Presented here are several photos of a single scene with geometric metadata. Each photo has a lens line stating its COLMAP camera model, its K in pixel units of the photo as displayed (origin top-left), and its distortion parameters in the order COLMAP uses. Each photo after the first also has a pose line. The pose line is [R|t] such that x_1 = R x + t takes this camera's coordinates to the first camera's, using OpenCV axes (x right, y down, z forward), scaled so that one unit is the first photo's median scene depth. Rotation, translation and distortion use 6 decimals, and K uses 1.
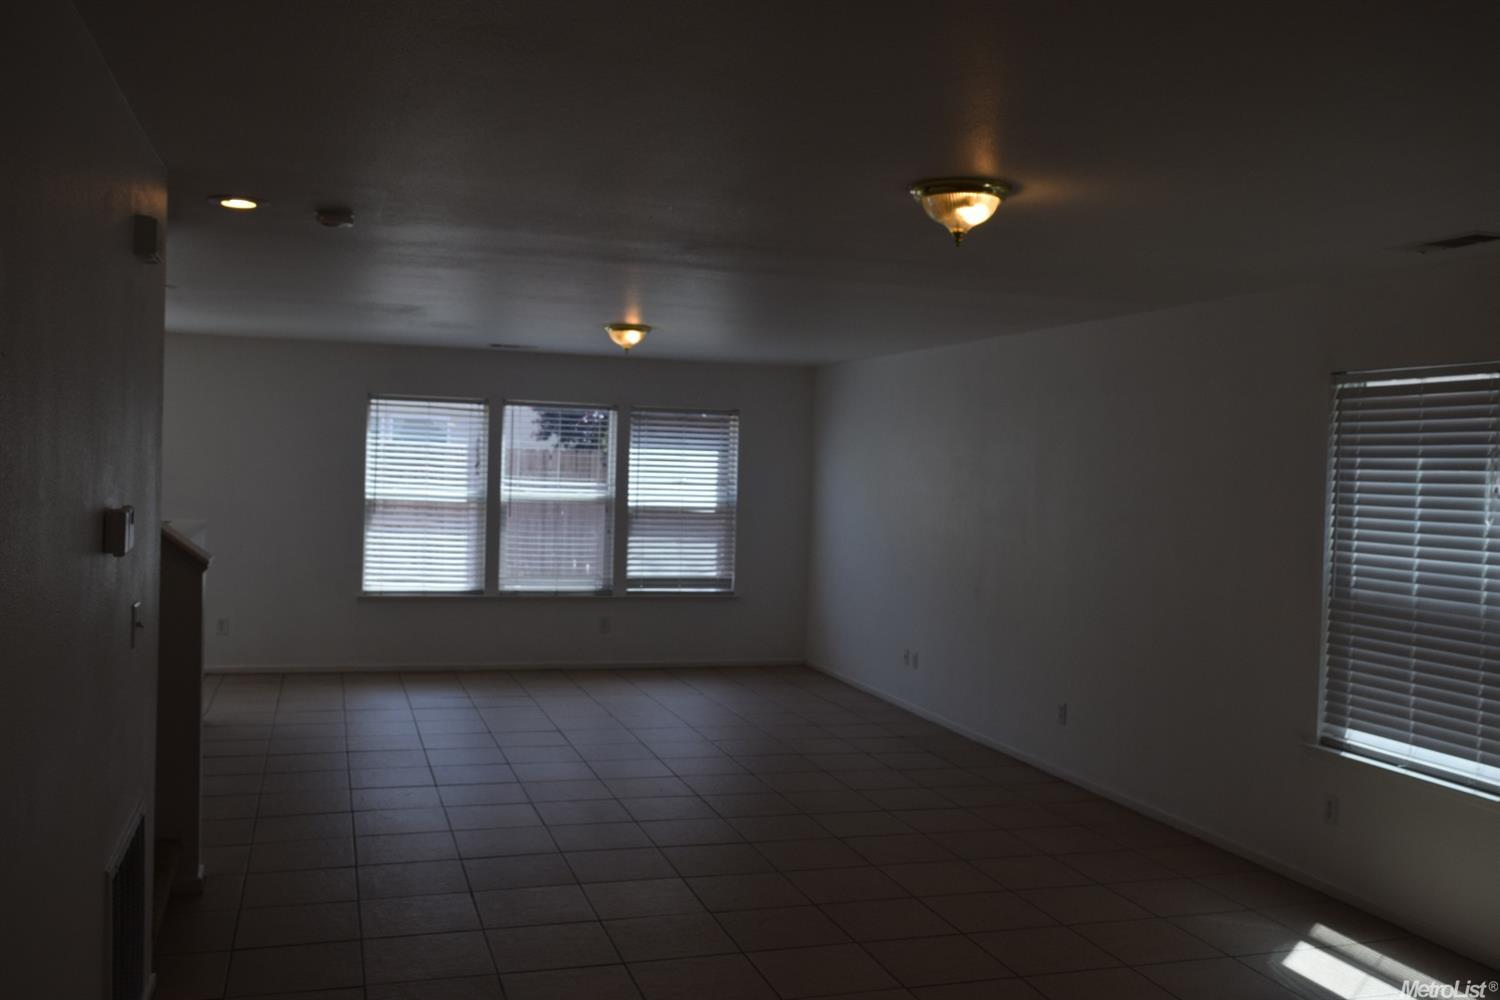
lens RADIAL K [[1378.4, 0, 758.9], [0, 1378.4, 498.9], [0, 0, 1]] dist [-0.023131, 0.000000]
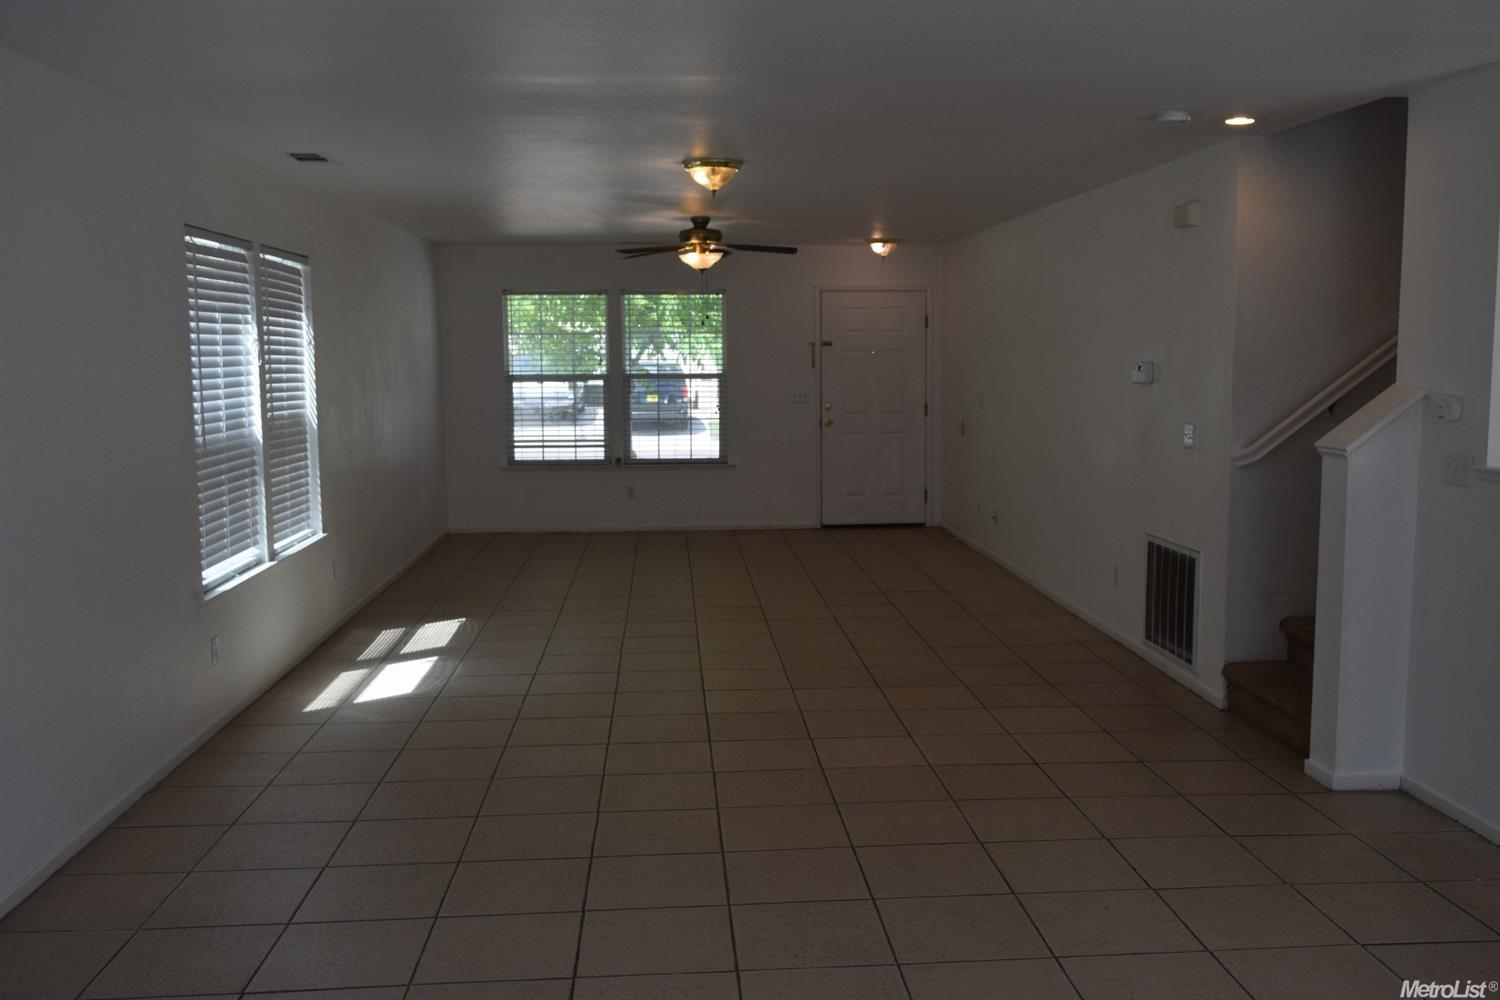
lens RADIAL K [[1378.4, 0, 764.2], [0, 1378.4, 457.5], [0, 0, 1]] dist [-0.023131, 0.000000]
pose [[-0.973209, -0.049179, 0.224601, -0.214353], [-0.025842, 0.994064, 0.105688, -0.039524], [-0.228465, 0.097052, -0.968703, 1.873048]]
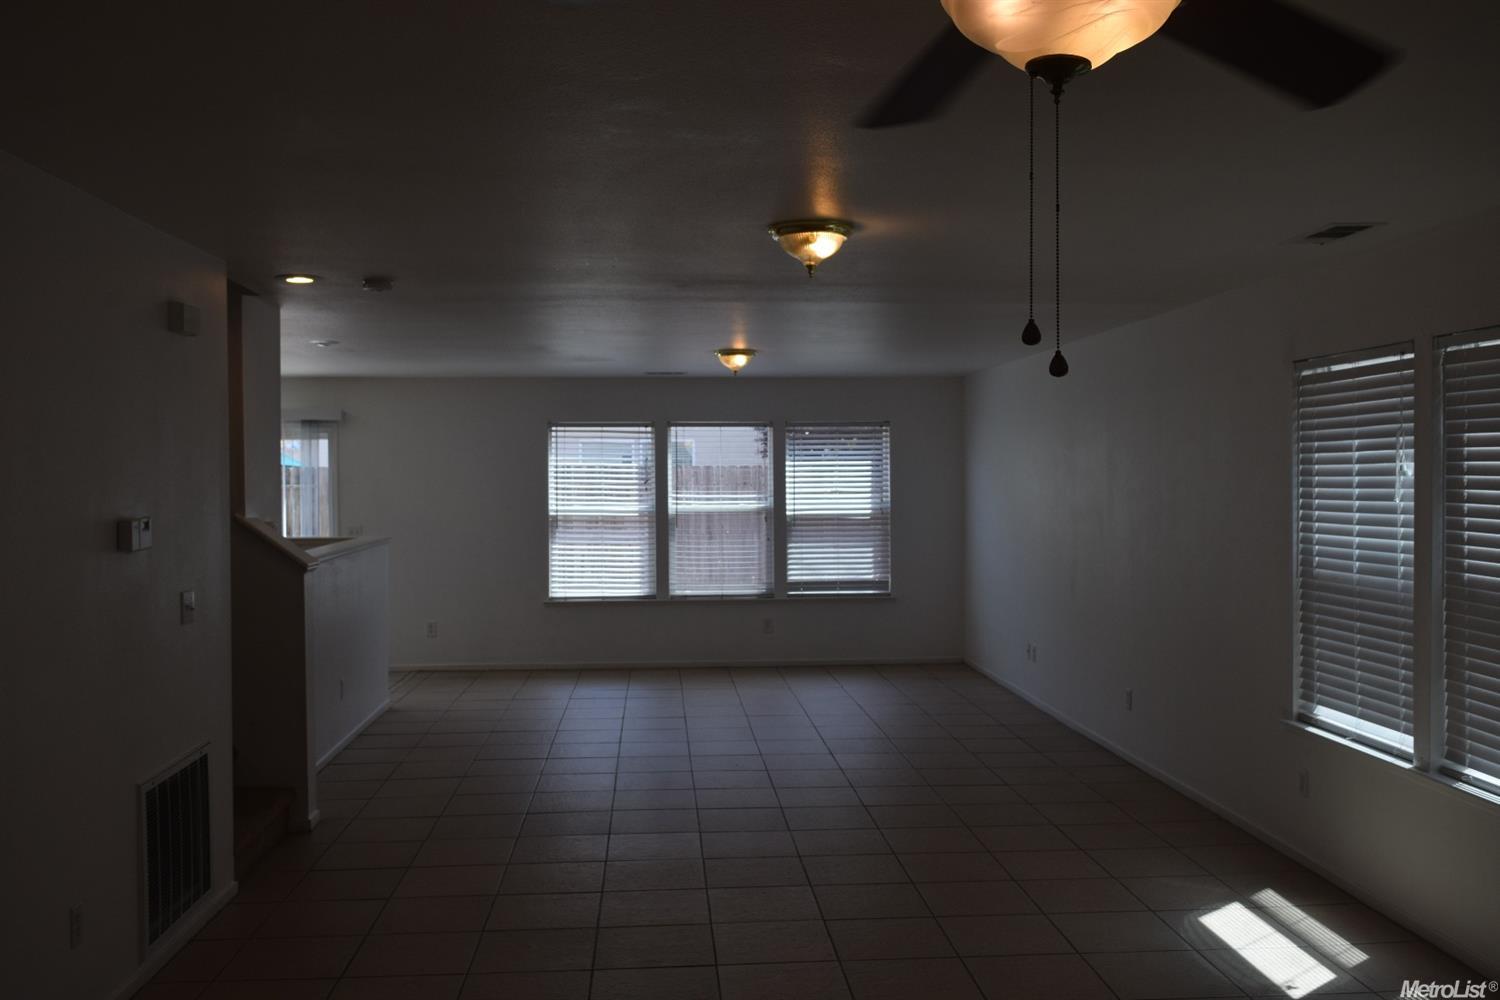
lens RADIAL K [[1378.4, 0, 735.4], [0, 1378.4, 500.4], [0, 0, 1]] dist [-0.023131, 0.000000]
pose [[0.969017, -0.033014, -0.244776, 0.258885], [0.030601, 0.999438, -0.013655, 0.014496], [0.245089, 0.005741, 0.969483, -0.107694]]
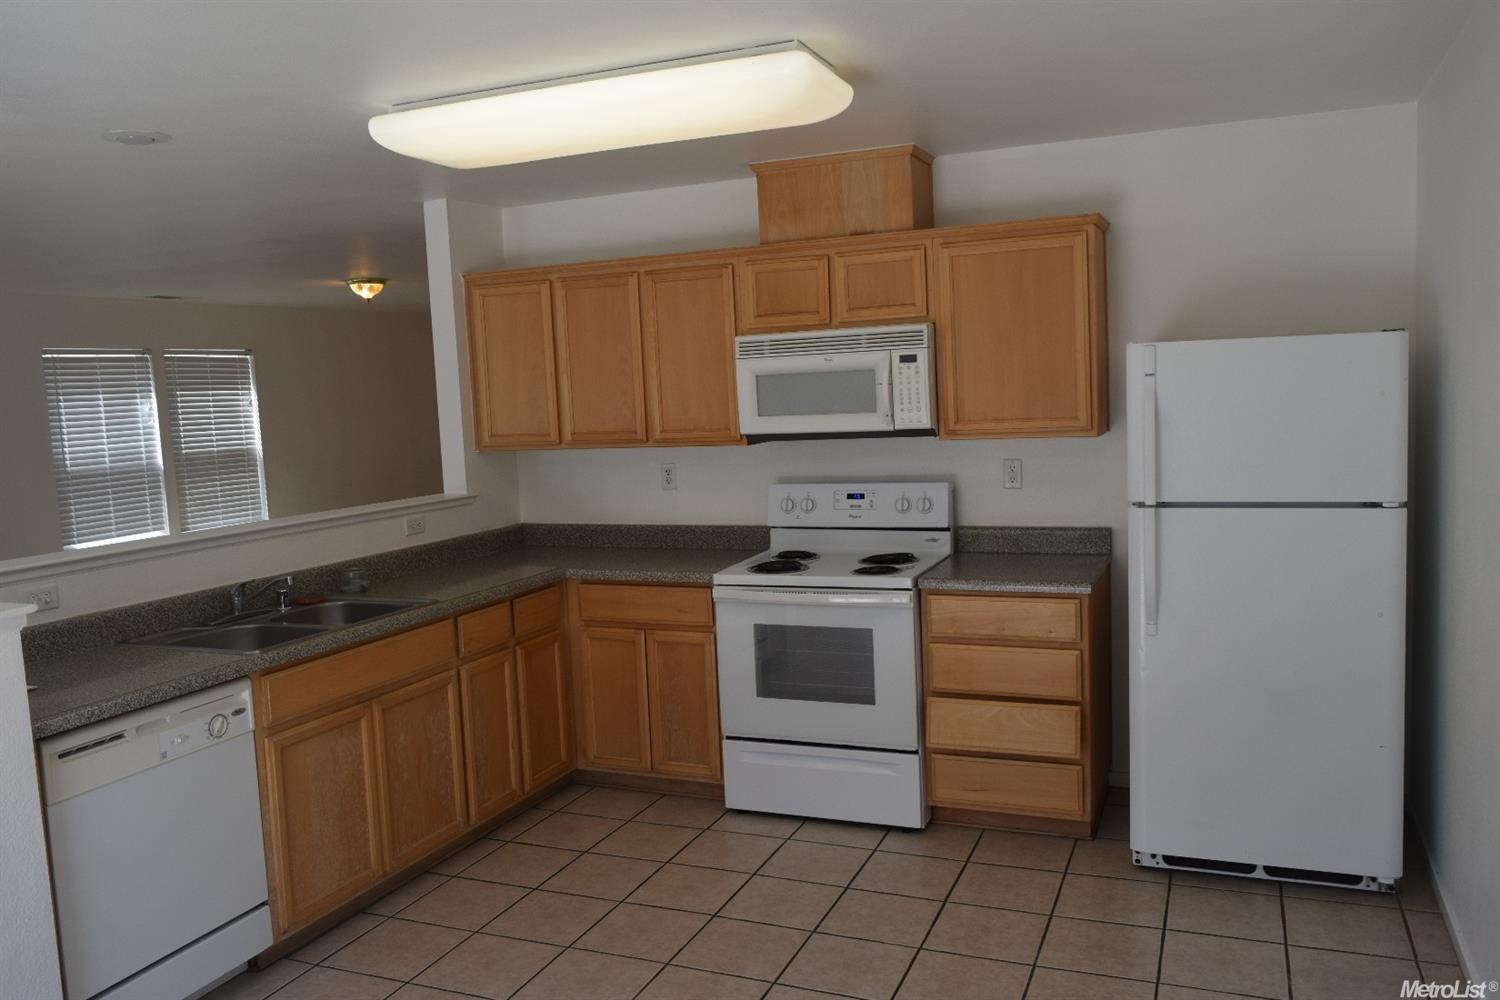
lens RADIAL K [[1161.5, 0, 757.6], [0, 1161.5, 498.3], [0, 0, 1]] dist [-0.021781, 0.012474]
pose [[-0.766118, -0.068678, 0.639020, -1.234970], [0.029290, 0.989510, 0.141462, -0.083772], [-0.642032, 0.127094, -0.756070, 1.548736]]
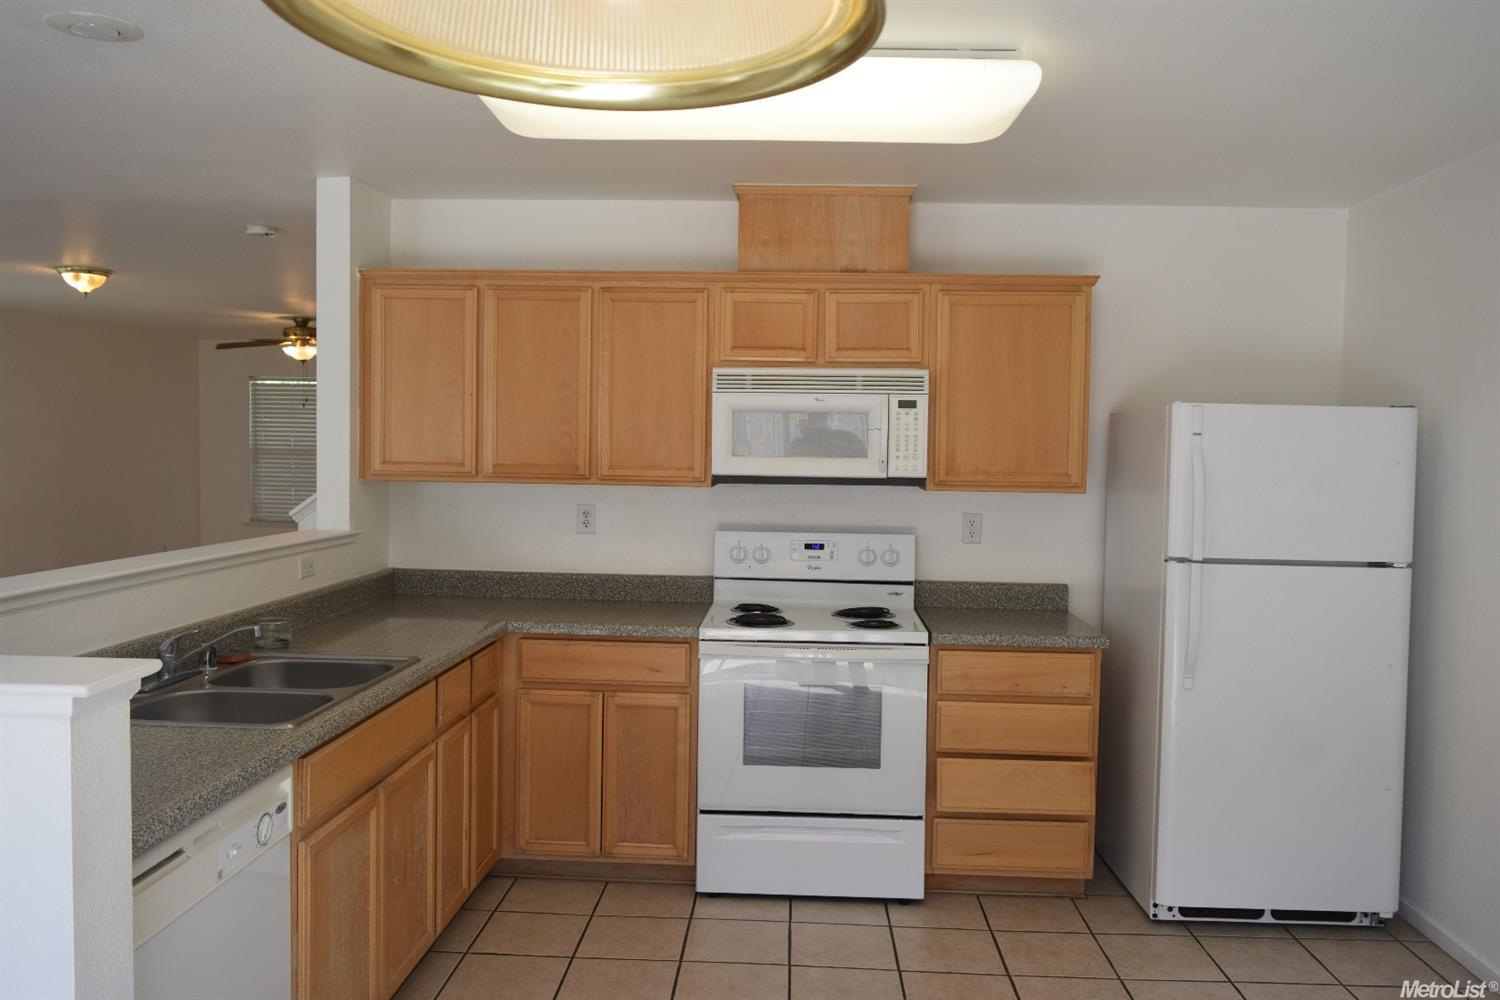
lens RADIAL K [[1161.5, 0, 756.5], [0, 1161.5, 497.6], [0, 0, 1]] dist [-0.021781, 0.012474]
pose [[-0.938360, -0.072818, 0.337903, -0.977444], [-0.046587, 0.995282, 0.085110, -0.062961], [-0.342506, 0.064122, -0.937325, 1.624041]]
